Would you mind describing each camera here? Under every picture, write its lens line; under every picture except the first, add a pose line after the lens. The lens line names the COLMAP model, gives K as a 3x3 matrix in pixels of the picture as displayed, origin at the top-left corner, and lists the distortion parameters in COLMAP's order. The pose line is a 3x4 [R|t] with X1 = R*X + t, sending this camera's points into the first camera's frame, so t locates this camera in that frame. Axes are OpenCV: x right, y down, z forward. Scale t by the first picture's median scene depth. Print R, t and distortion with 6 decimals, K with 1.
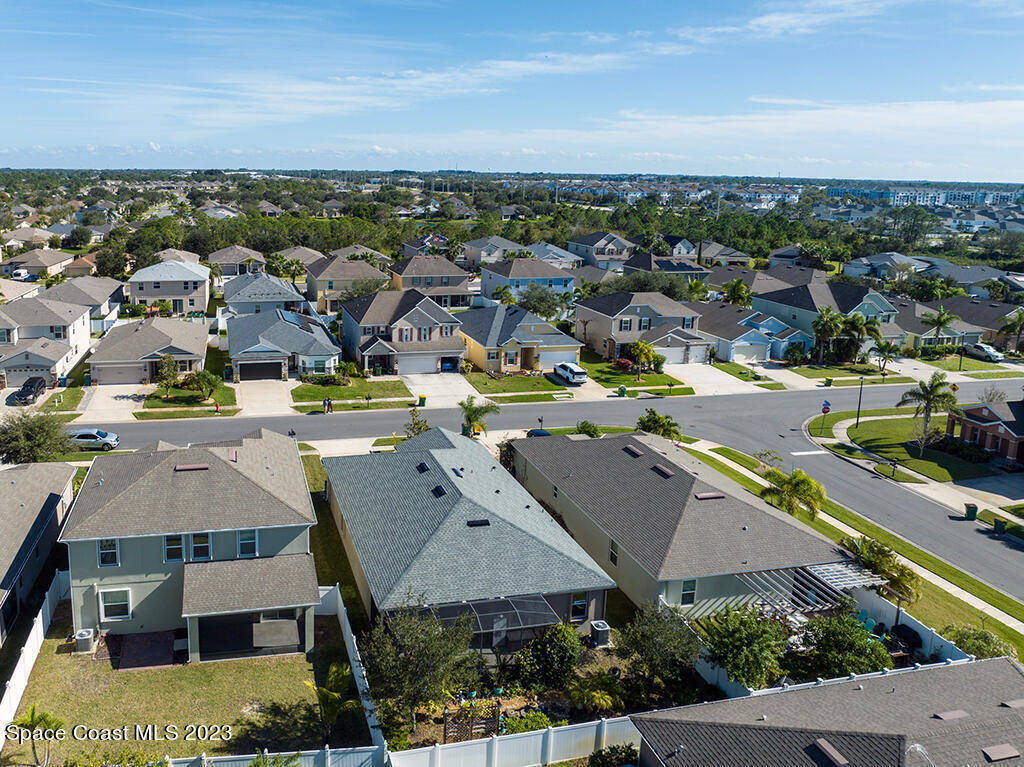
lens RADIAL K [[743.0, 0, 392.2], [0, 743.0, 371.3], [0, 0, 1]] dist [-0.046199, 0.015199]
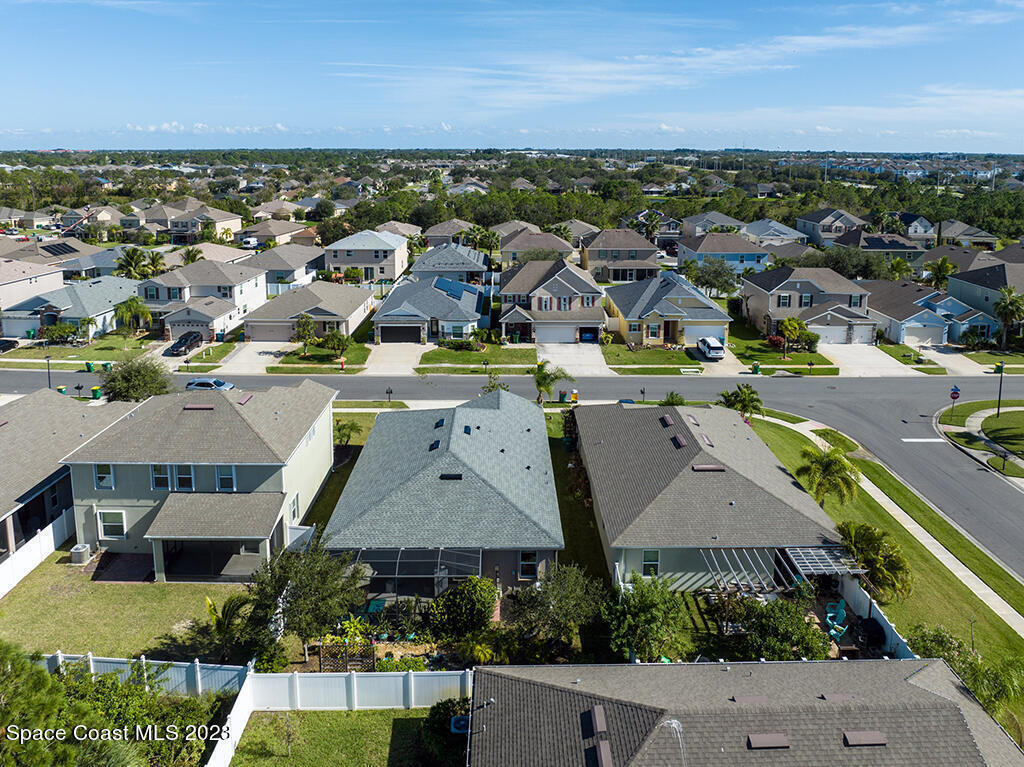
lens RADIAL K [[743.0, 0, 538.4], [0, 743.0, 342.6], [0, 0, 1]] dist [-0.046199, 0.015199]
pose [[0.985314, 0.037102, -0.166672, 0.191456], [-0.038687, 0.999232, -0.006271, 0.010740], [0.166311, 0.012627, 0.985993, 0.006721]]
